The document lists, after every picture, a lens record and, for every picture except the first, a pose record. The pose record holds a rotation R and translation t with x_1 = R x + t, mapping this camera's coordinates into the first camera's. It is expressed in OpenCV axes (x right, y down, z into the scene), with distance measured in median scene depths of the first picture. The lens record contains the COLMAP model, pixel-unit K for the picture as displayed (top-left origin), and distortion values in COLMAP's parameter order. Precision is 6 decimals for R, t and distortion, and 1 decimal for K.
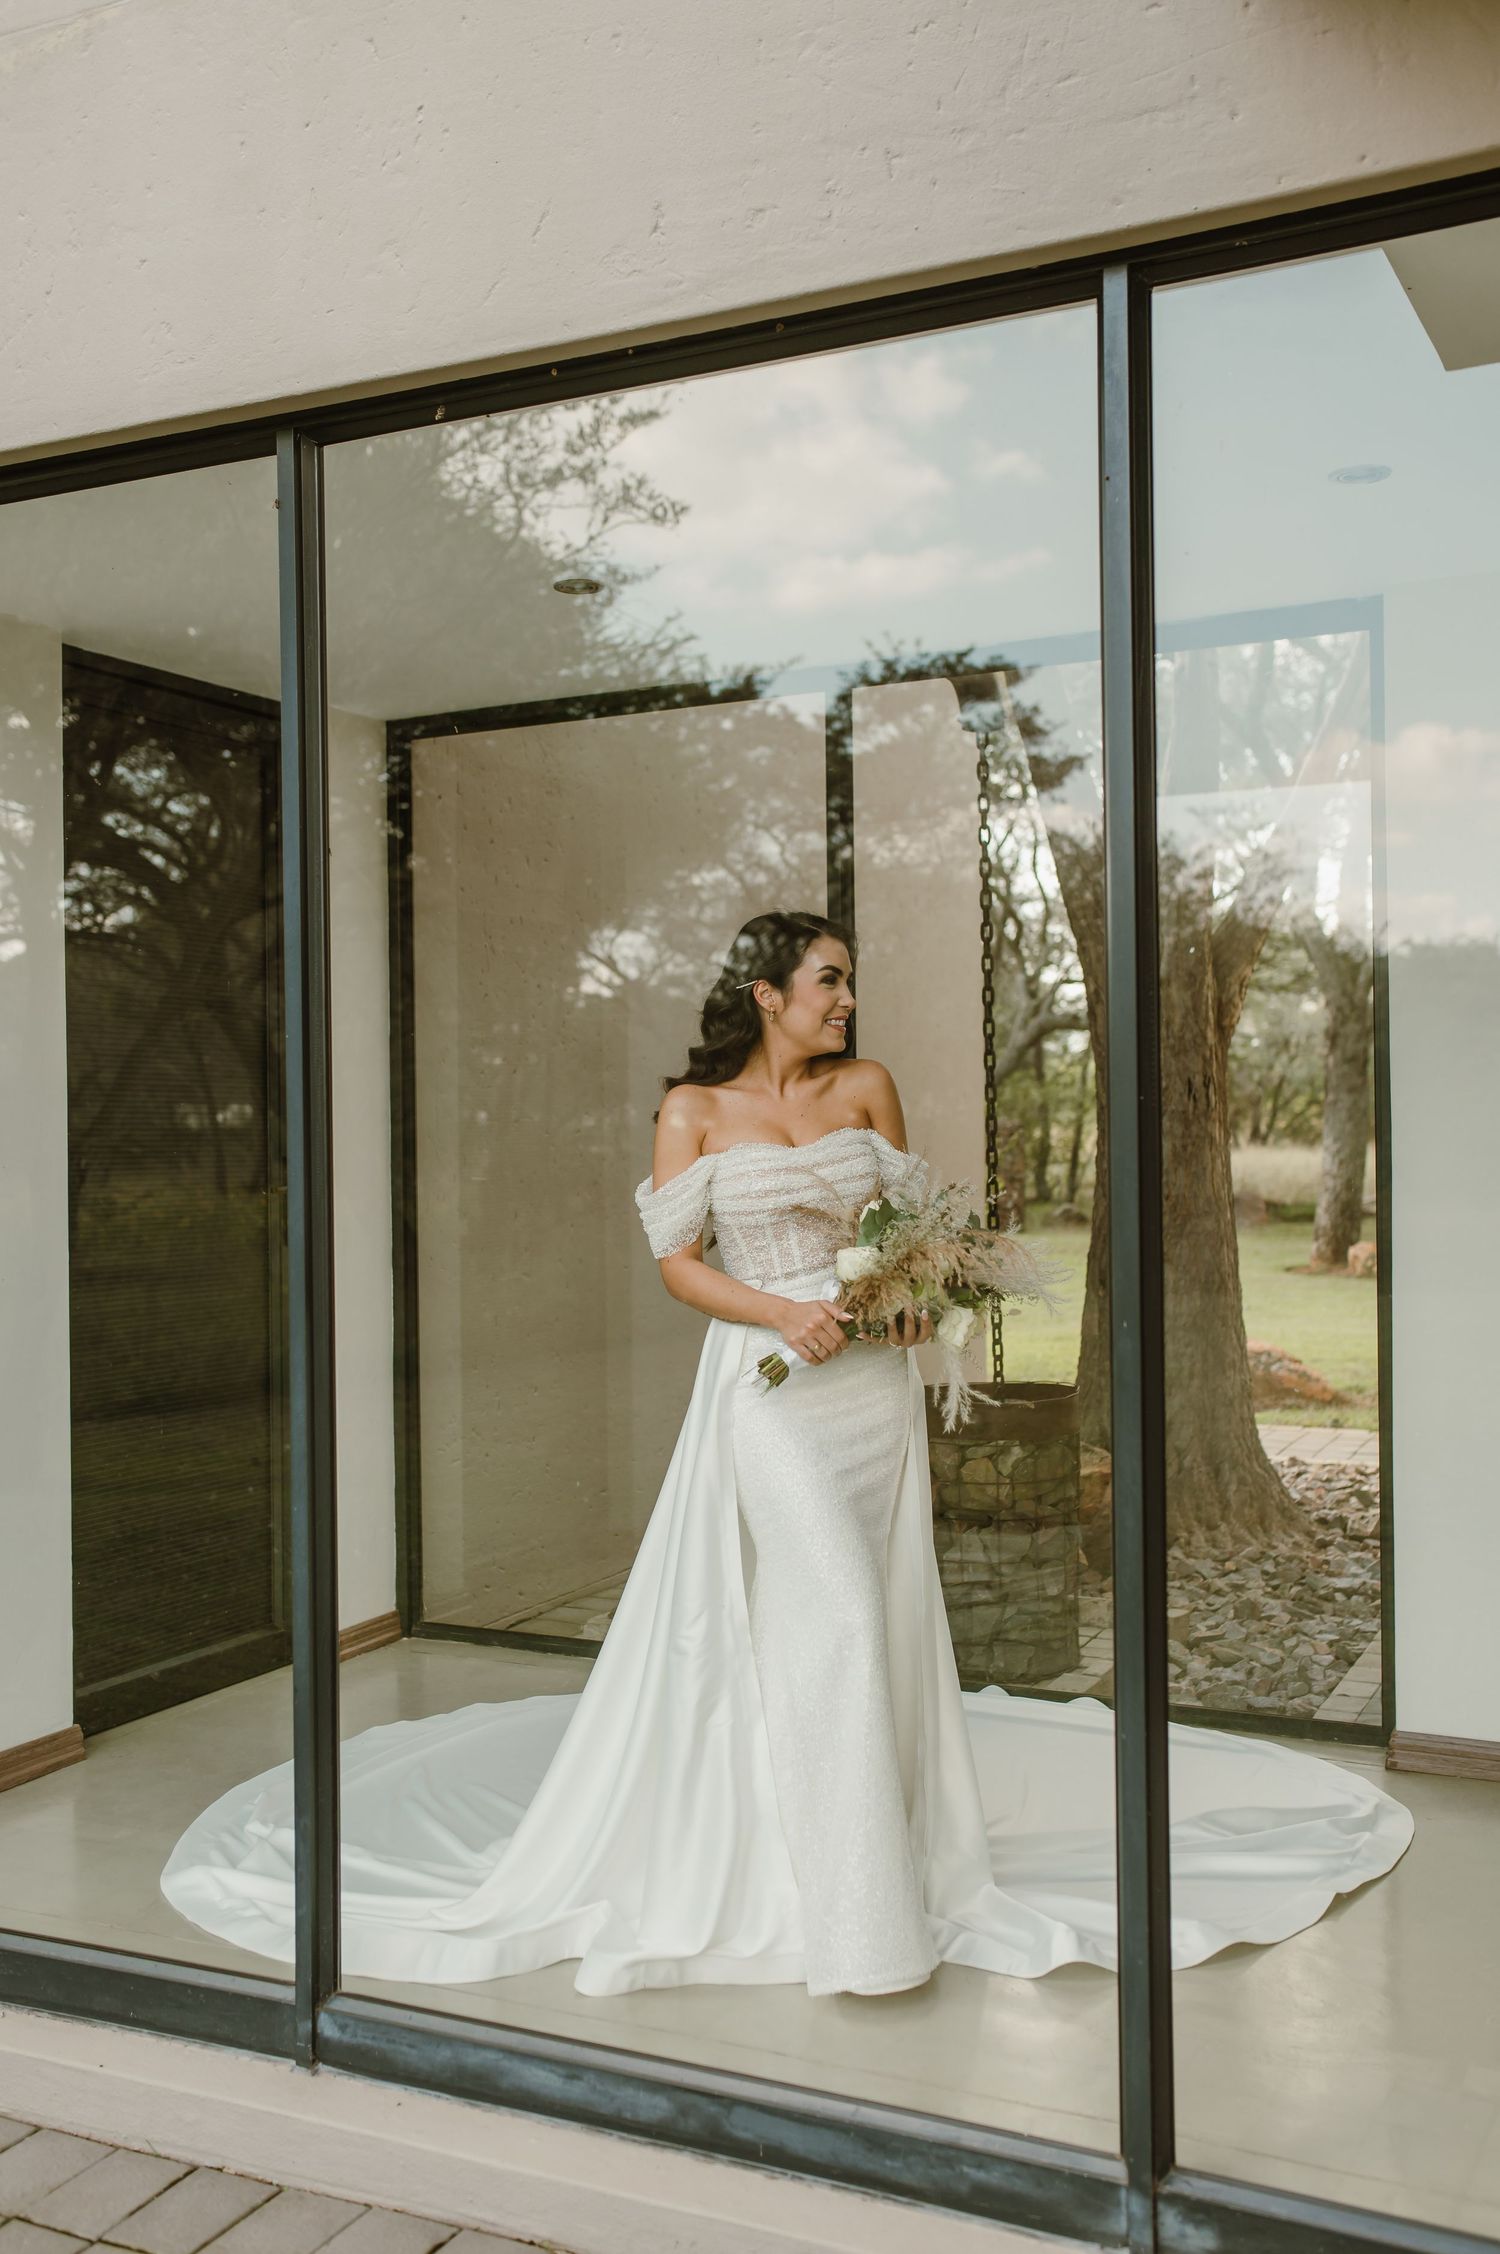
lens RADIAL K [[2121.4, 0, 725.7], [0, 2121.4, 1100.0], [0, 0, 1]] dist [-0.002490, 0.076400]
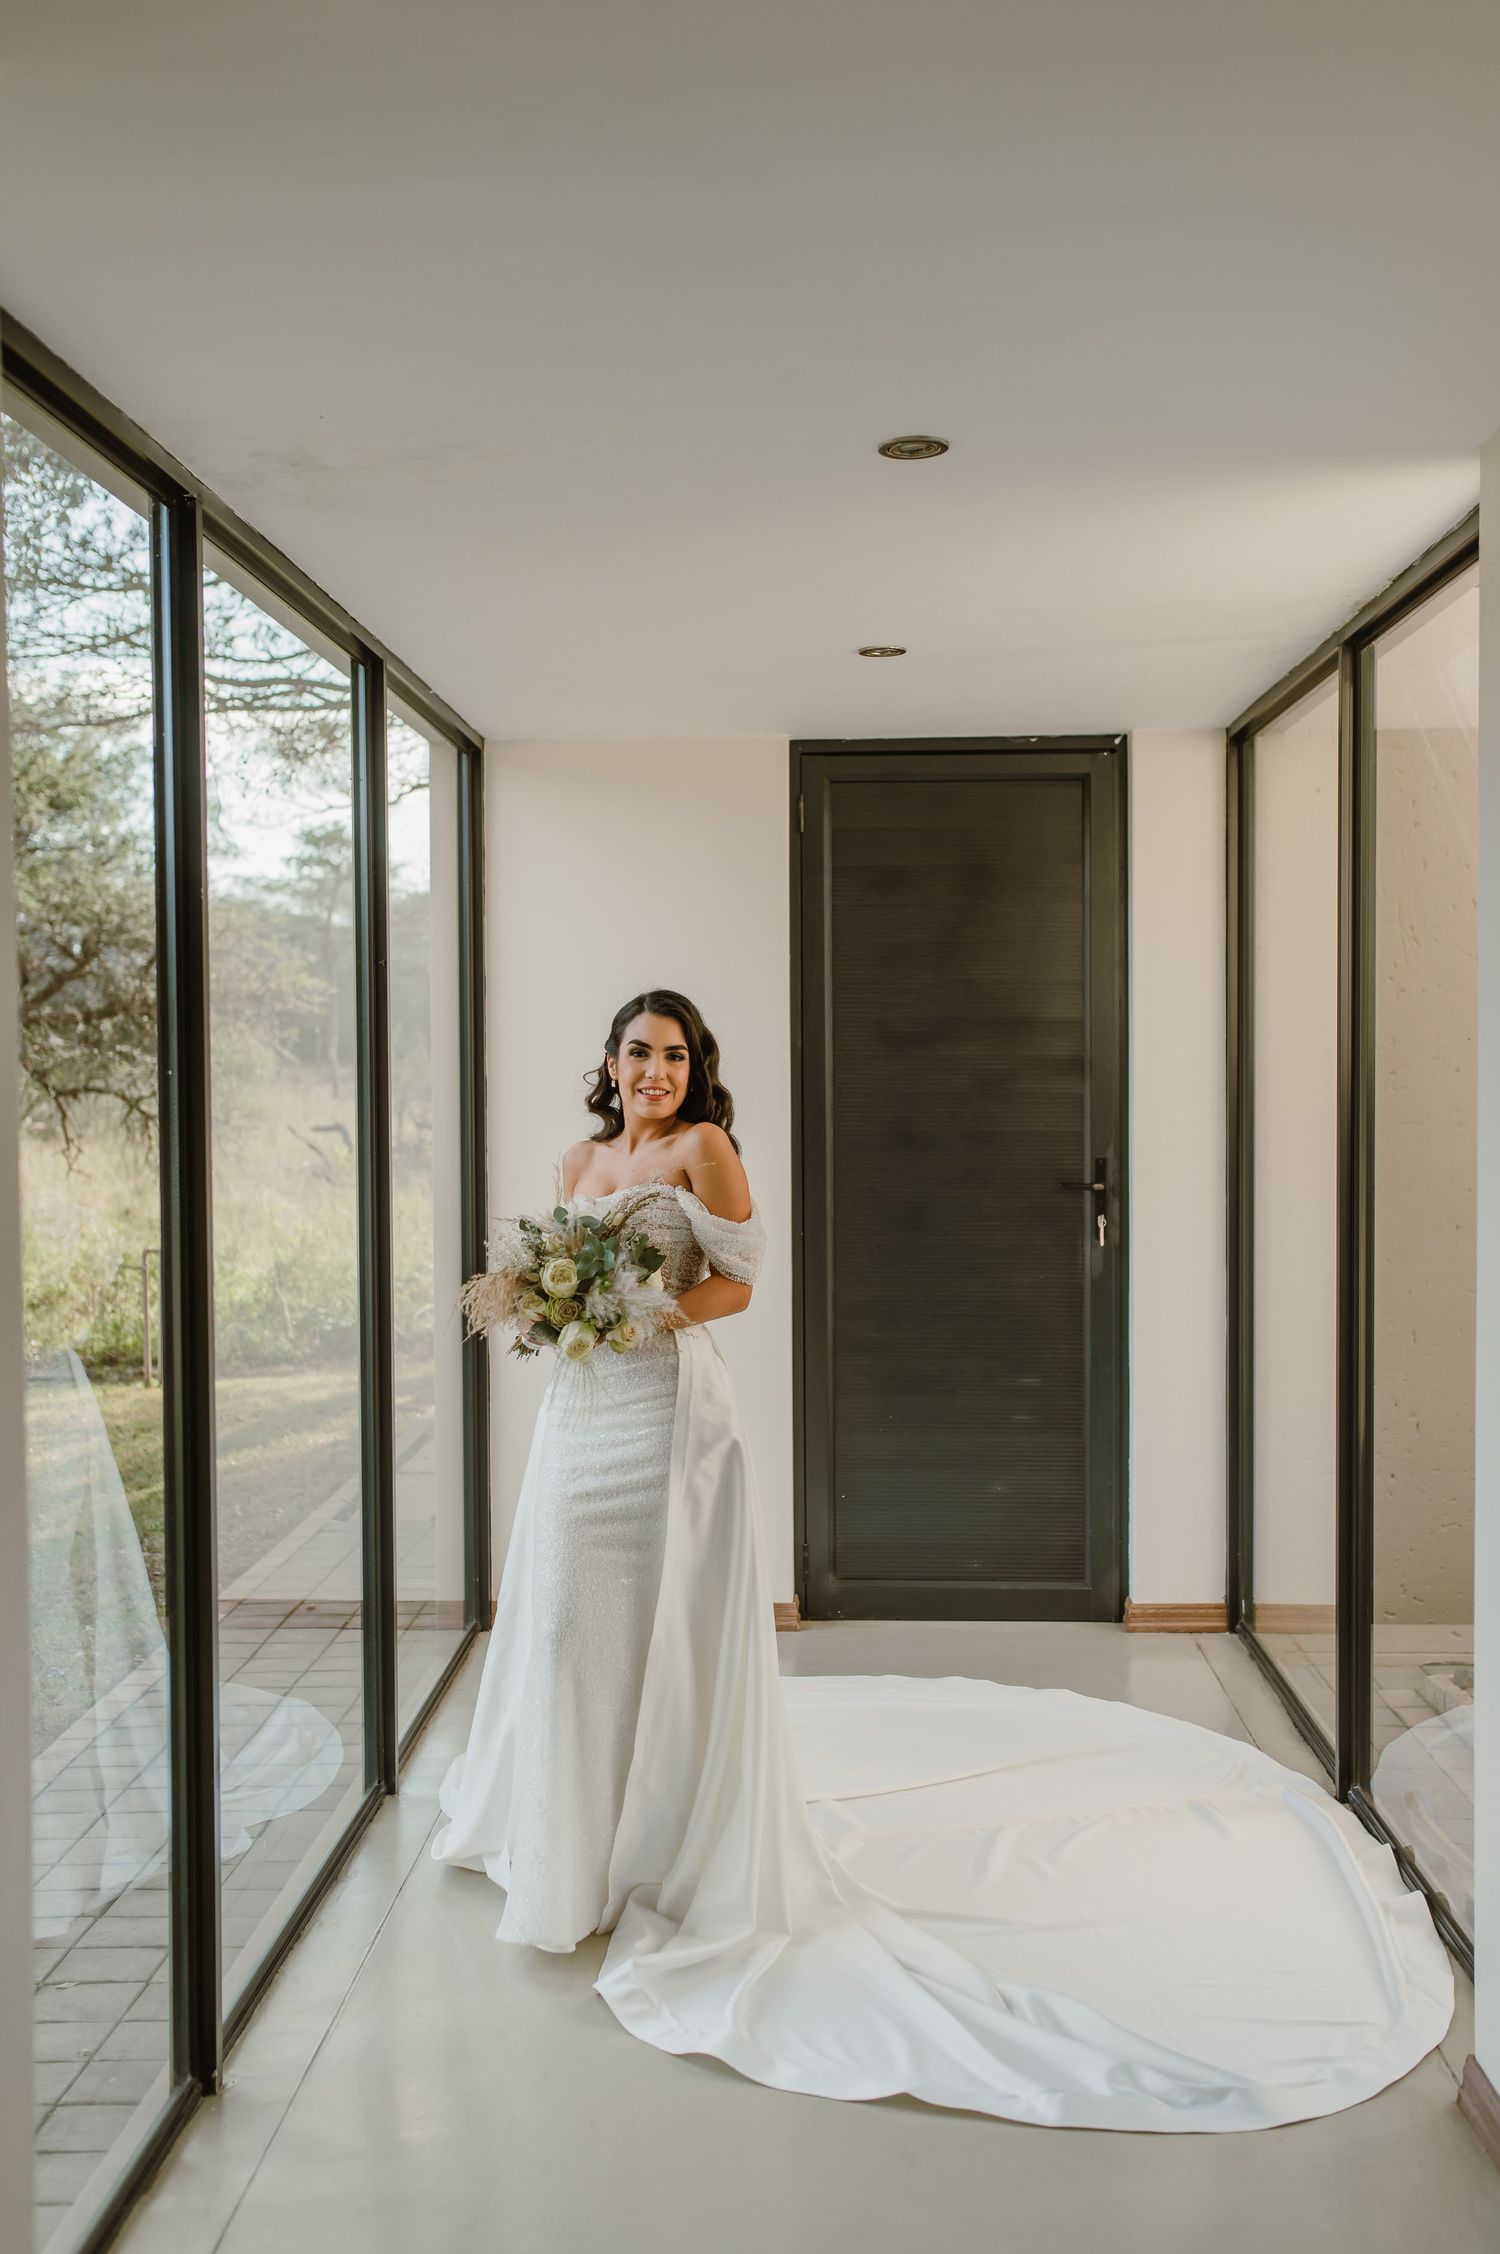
lens RADIAL K [[2121.4, 0, 725.7], [0, 2121.4, 1100.0], [0, 0, 1]] dist [-0.002490, 0.076400]
pose [[0.402398, 0.026773, -0.915073, 0.784381], [0.024069, 0.998917, 0.039811, -0.053871], [0.915148, -0.038044, 0.401318, 0.446516]]
